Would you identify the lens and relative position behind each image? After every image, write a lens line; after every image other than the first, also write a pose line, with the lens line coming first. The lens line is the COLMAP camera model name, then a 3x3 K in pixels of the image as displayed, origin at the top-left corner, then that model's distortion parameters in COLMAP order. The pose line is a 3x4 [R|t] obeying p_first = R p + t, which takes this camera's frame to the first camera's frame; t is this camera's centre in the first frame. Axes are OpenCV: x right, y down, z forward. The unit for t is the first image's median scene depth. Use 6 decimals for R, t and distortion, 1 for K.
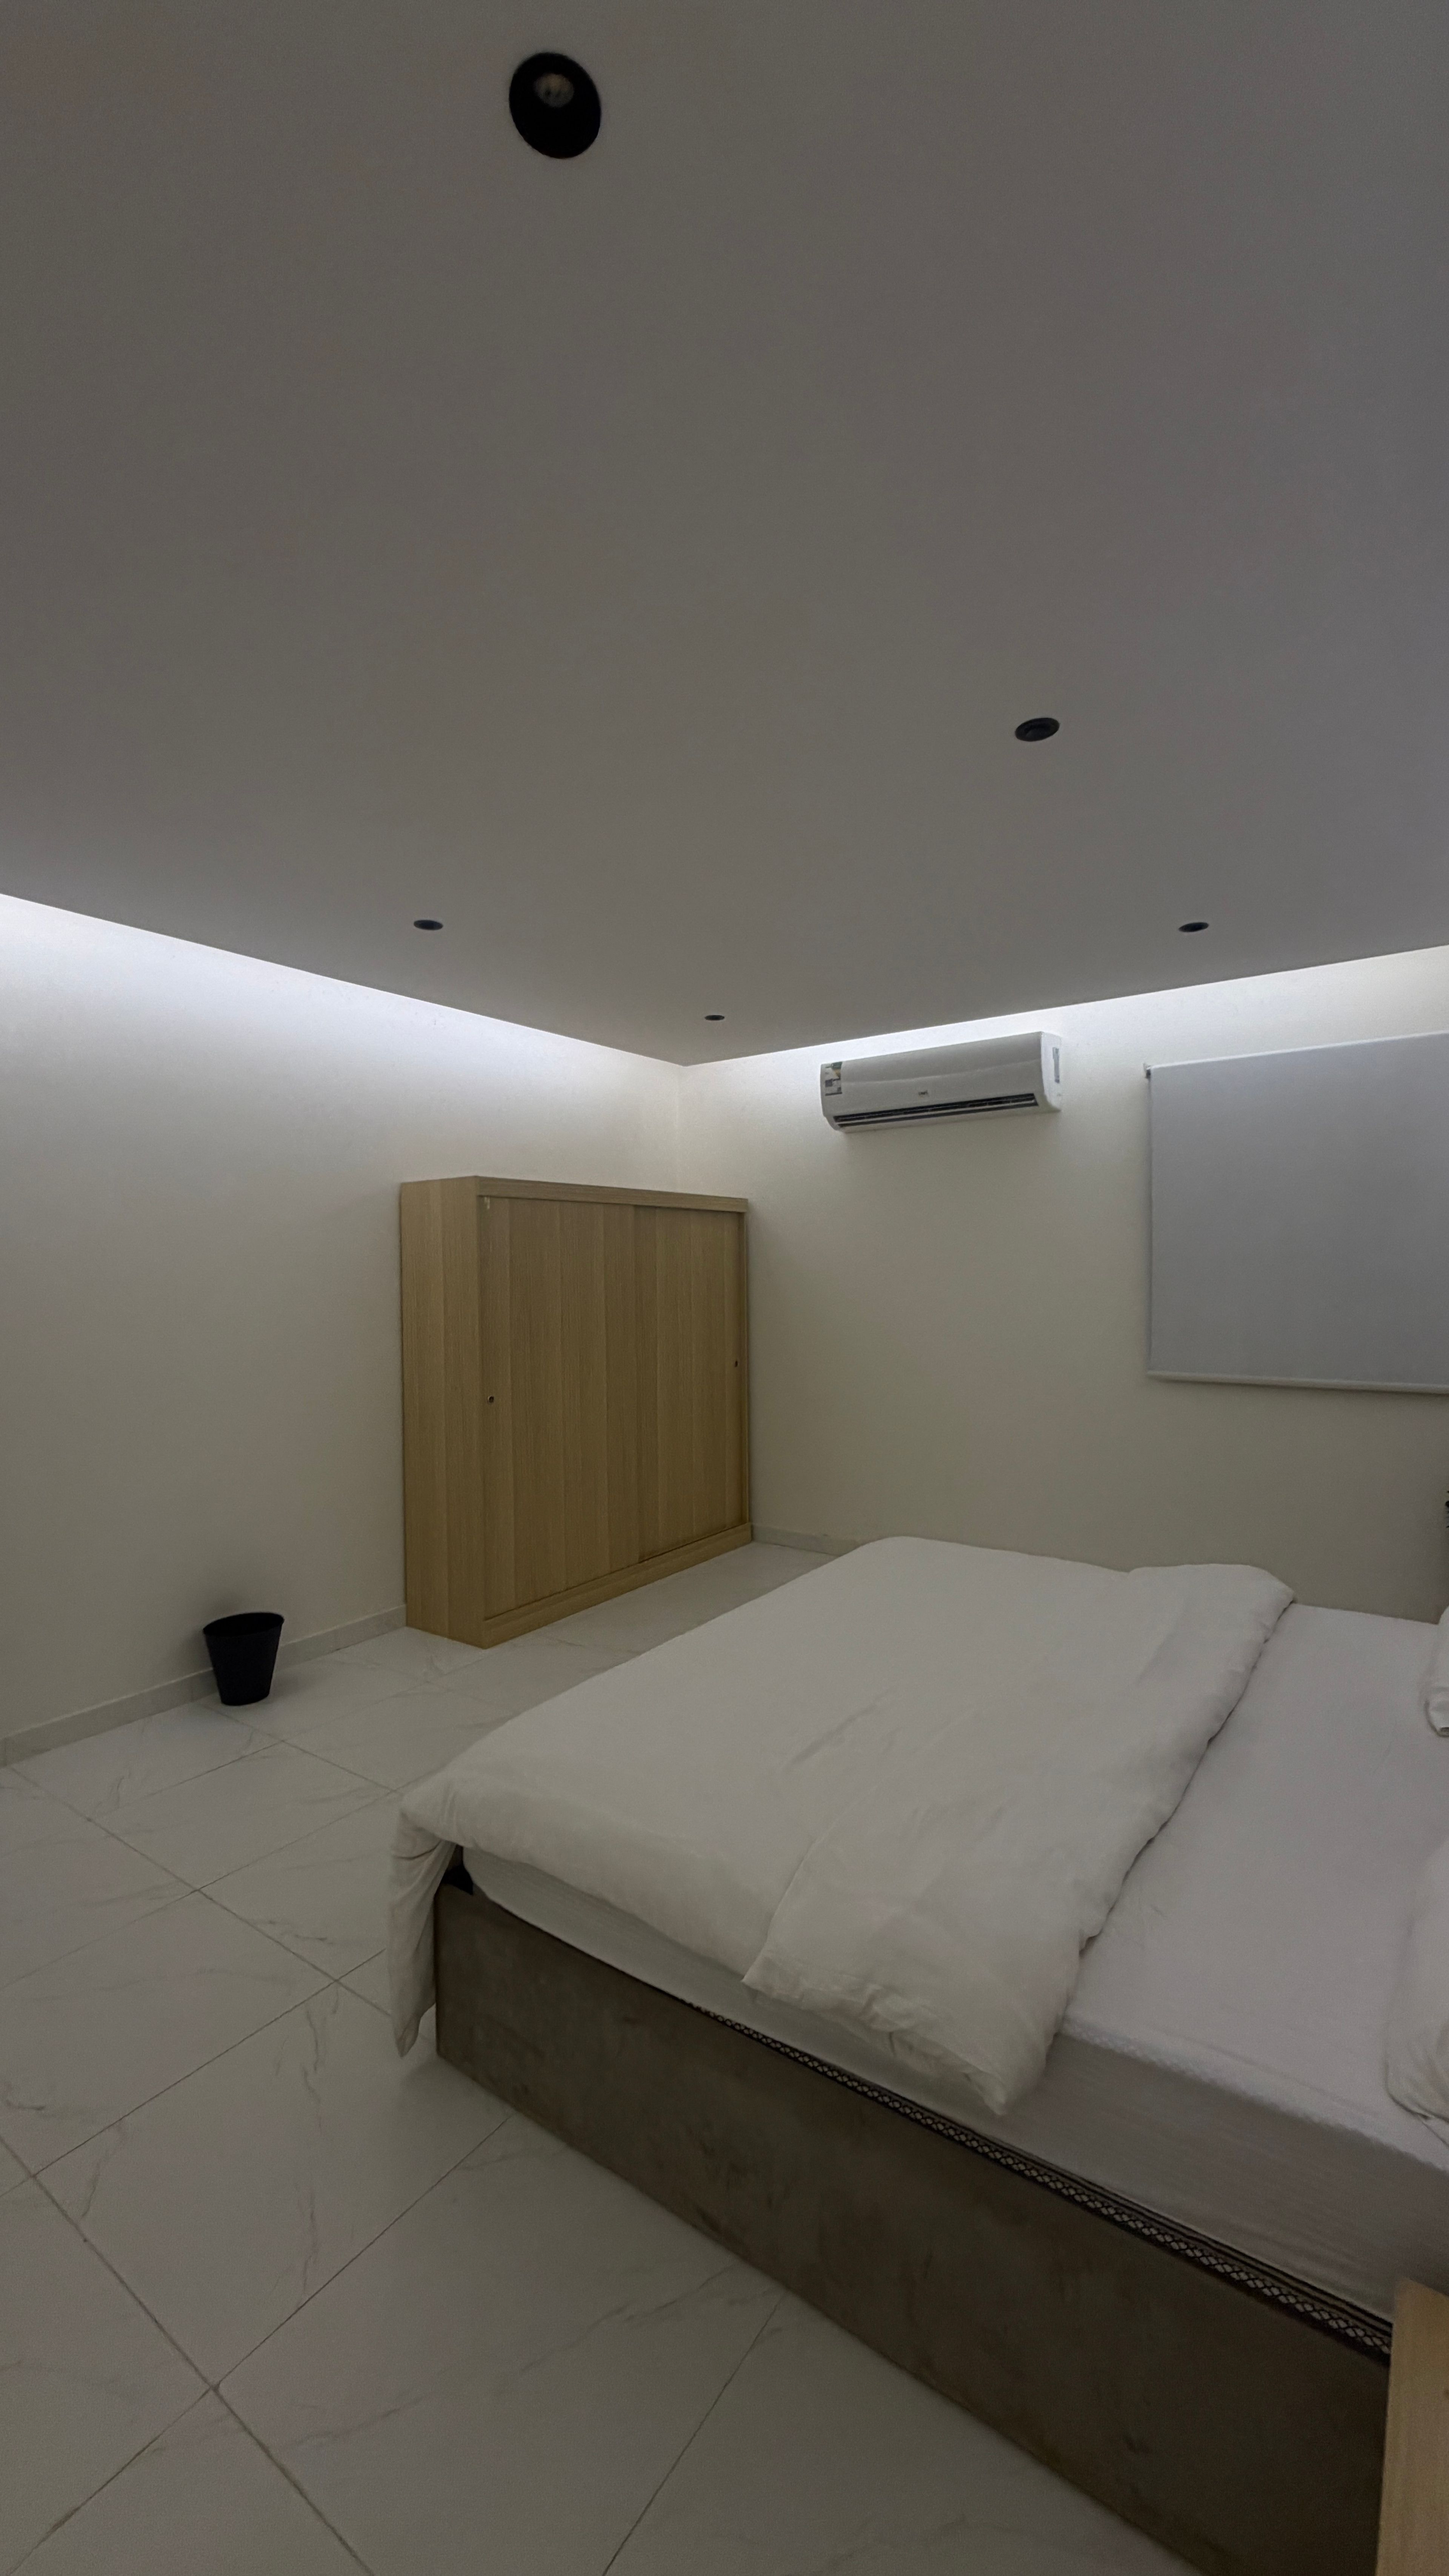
lens RADIAL K [[1043.6, 0, 724.5], [0, 1043.6, 1288.0], [0, 0, 1]] dist [0.008746, -0.005973]
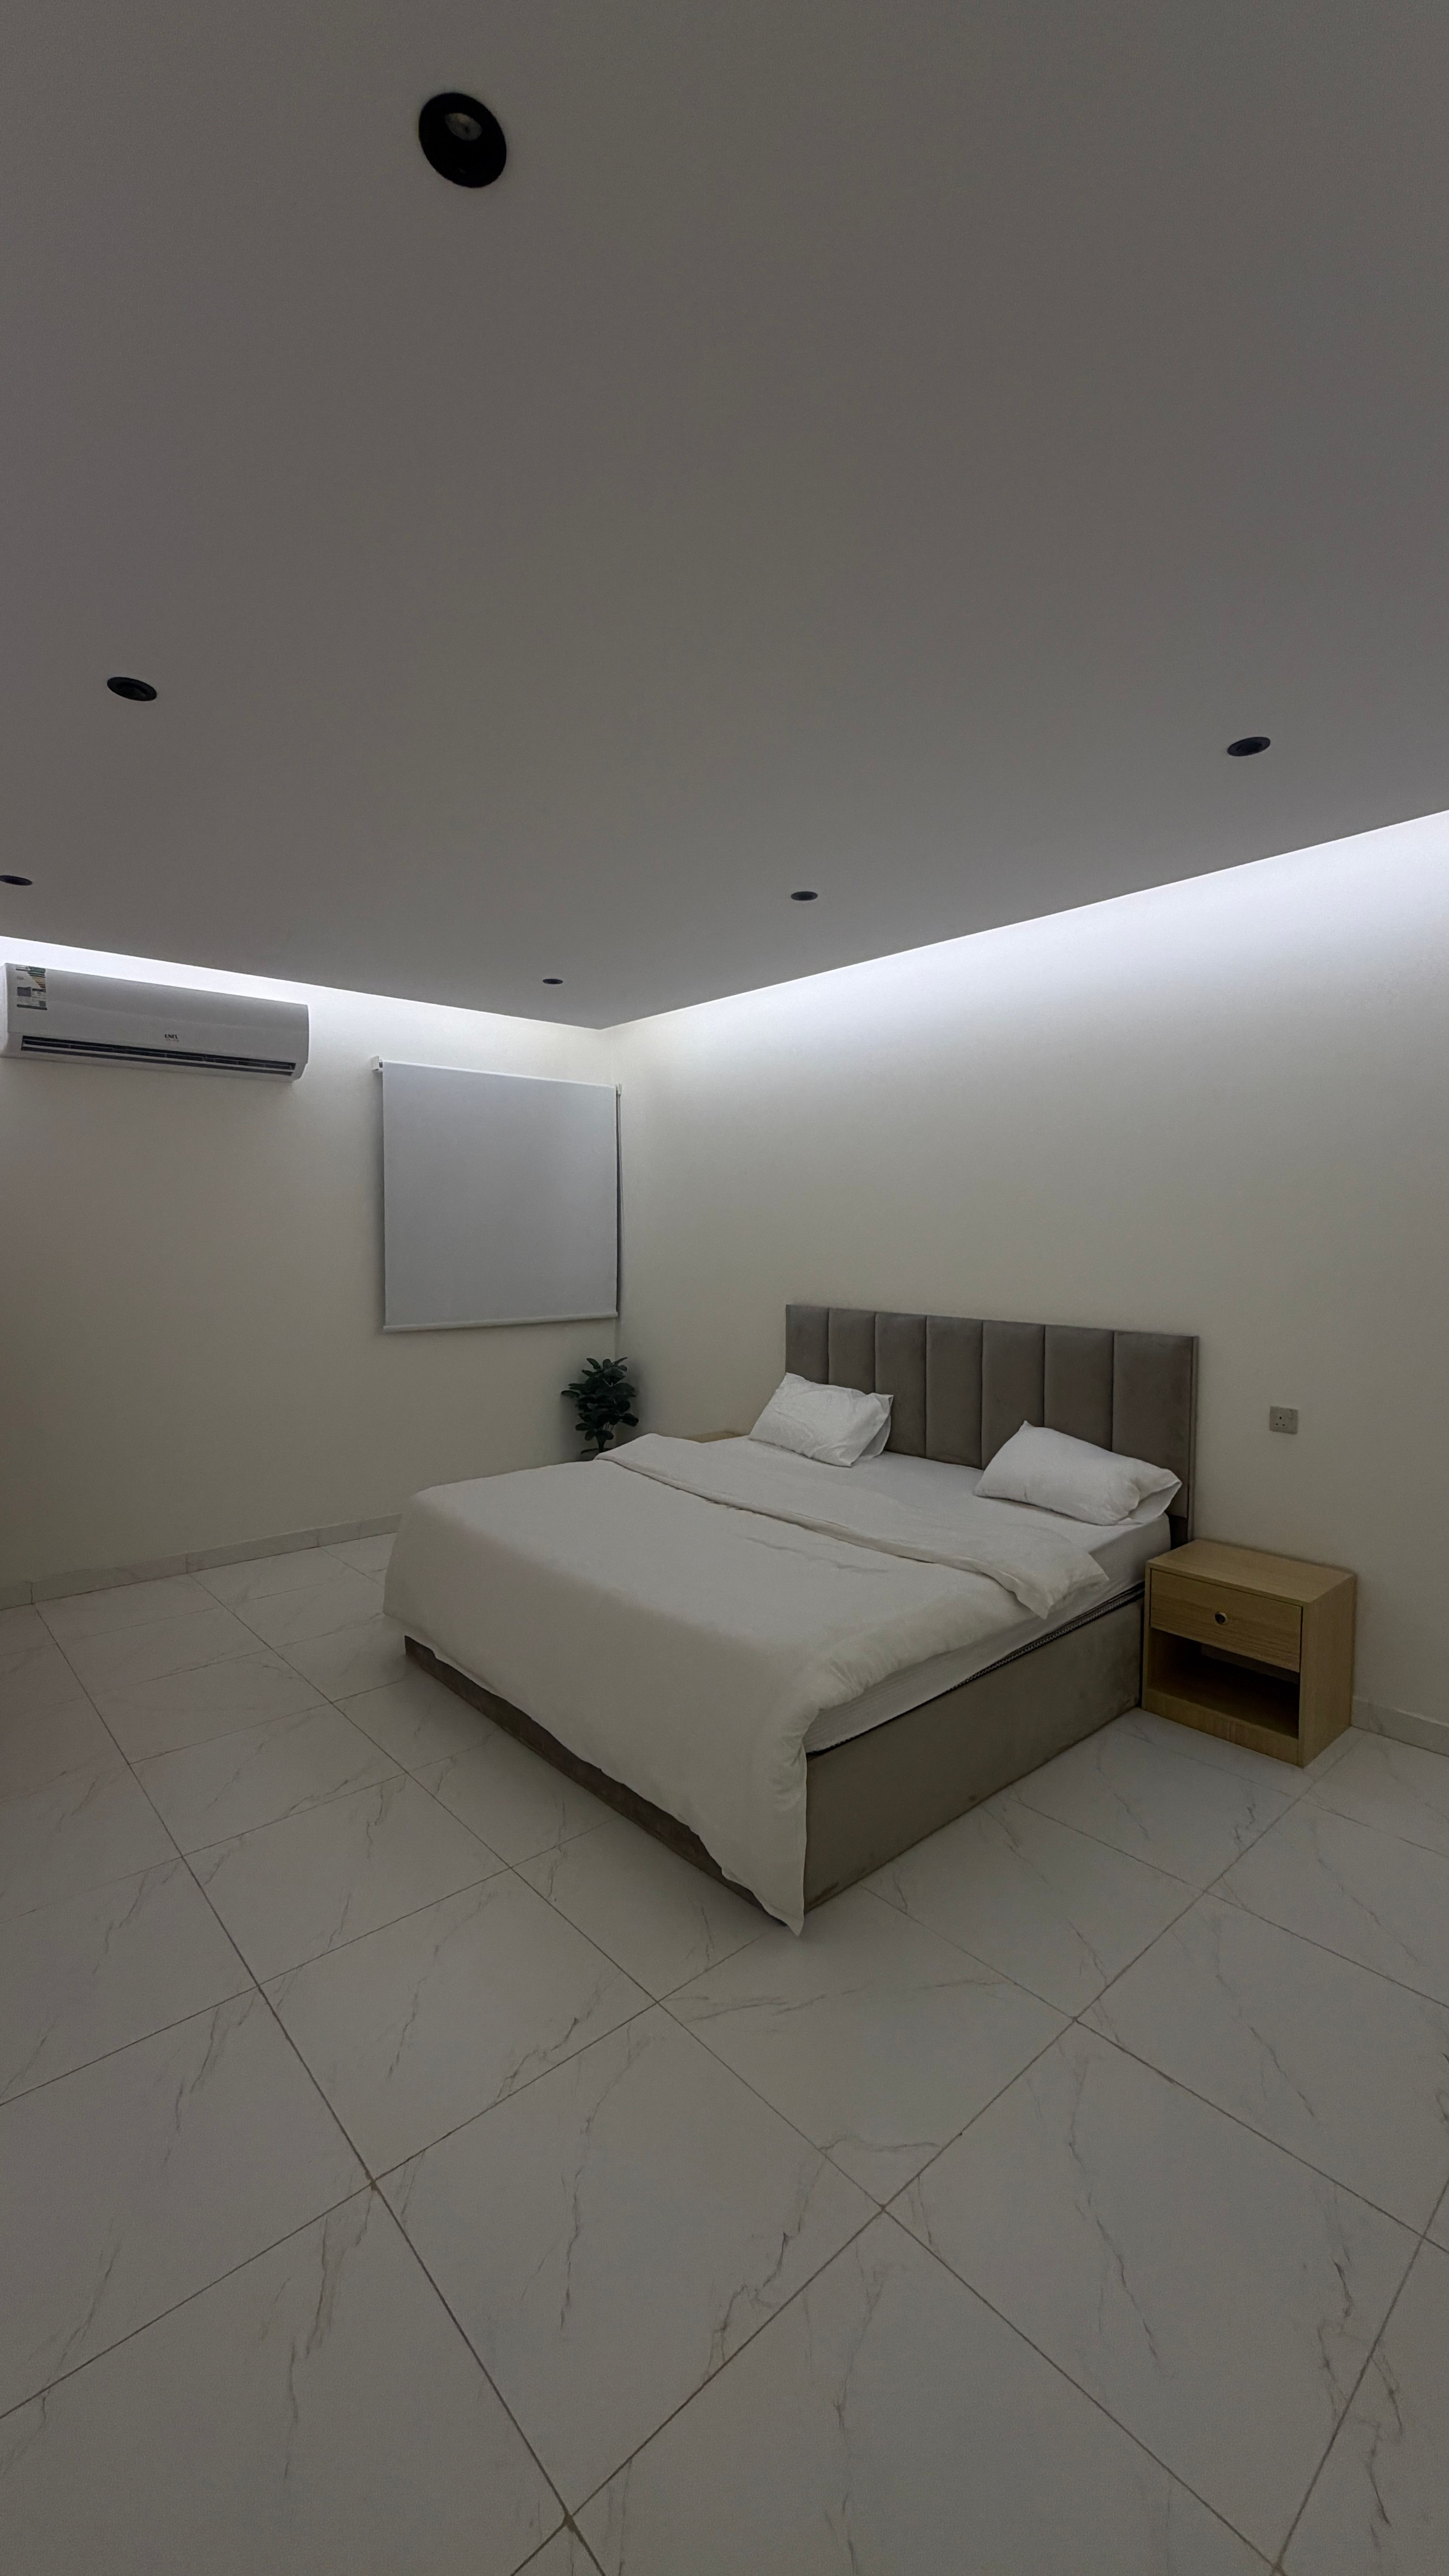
lens RADIAL K [[1043.6, 0, 724.5], [0, 1043.6, 1288.0], [0, 0, 1]] dist [0.008746, -0.005973]
pose [[0.214855, -0.037085, 0.975942, -0.579615], [0.020241, 0.999233, 0.033514, 0.006525], [-0.976436, 0.012554, 0.215441, 0.351689]]
